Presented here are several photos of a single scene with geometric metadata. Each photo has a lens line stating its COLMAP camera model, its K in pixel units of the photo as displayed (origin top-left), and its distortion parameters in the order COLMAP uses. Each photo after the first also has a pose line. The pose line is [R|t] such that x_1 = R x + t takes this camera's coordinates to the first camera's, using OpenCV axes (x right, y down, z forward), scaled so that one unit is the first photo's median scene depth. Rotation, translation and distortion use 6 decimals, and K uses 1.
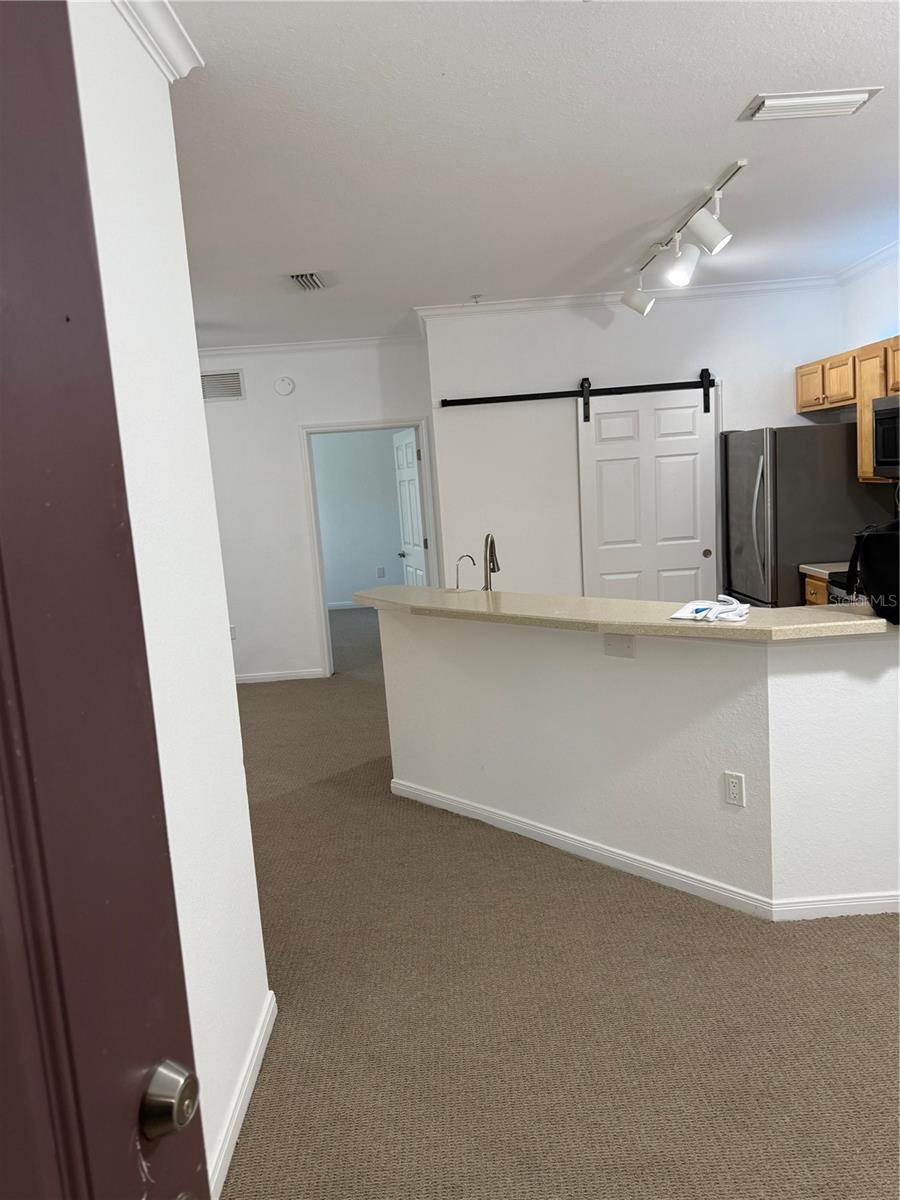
lens RADIAL K [[857.7, 0, 450.0], [0, 857.7, 600.0], [0, 0, 1]] dist [0.002422, -0.001004]
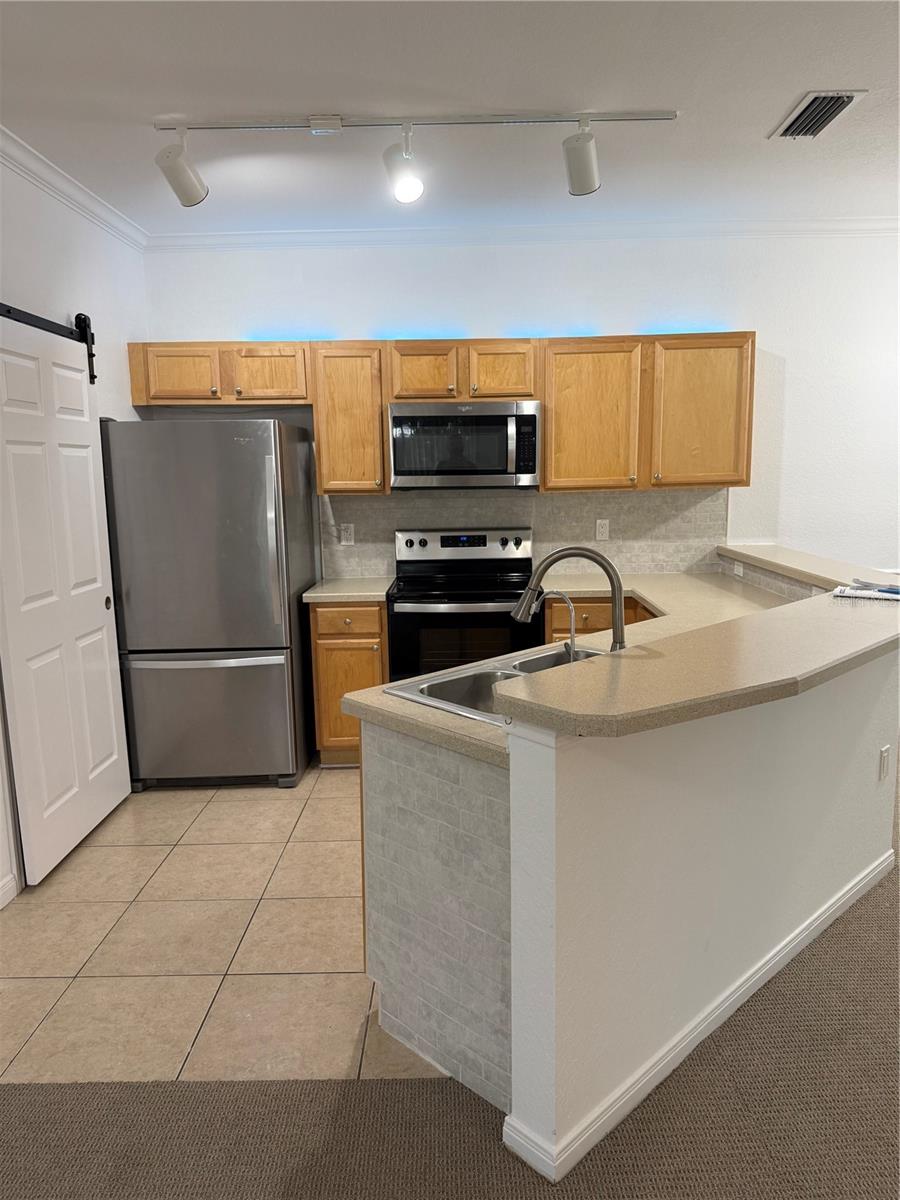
lens RADIAL K [[816.4, 0, 446.9], [0, 816.4, 603.1], [0, 0, 1]] dist [0.001028, -0.068973]
pose [[-0.000702, -0.090391, 0.995906, -0.316363], [0.155292, 0.983815, 0.089403, -0.070373], [-0.987868, 0.154719, 0.013347, 0.752991]]
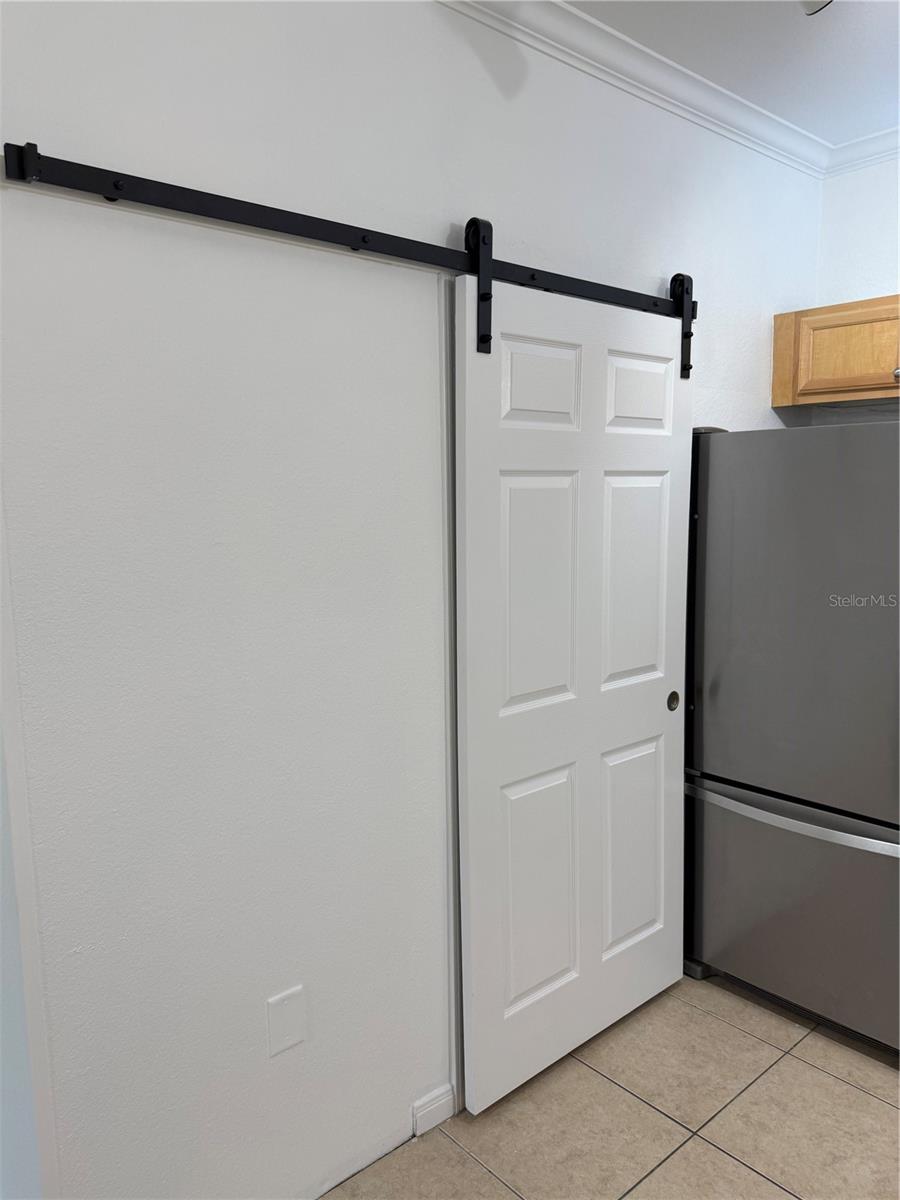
lens RADIAL K [[851.3, 0, 450.0], [0, 851.3, 600.0], [0, 0, 1]] dist [0.081307, -0.116777]
pose [[0.739987, -0.022783, 0.672235, -0.078634], [0.053440, 0.998258, -0.024993, -0.102630], [-0.670495, 0.054418, 0.739916, 0.763125]]
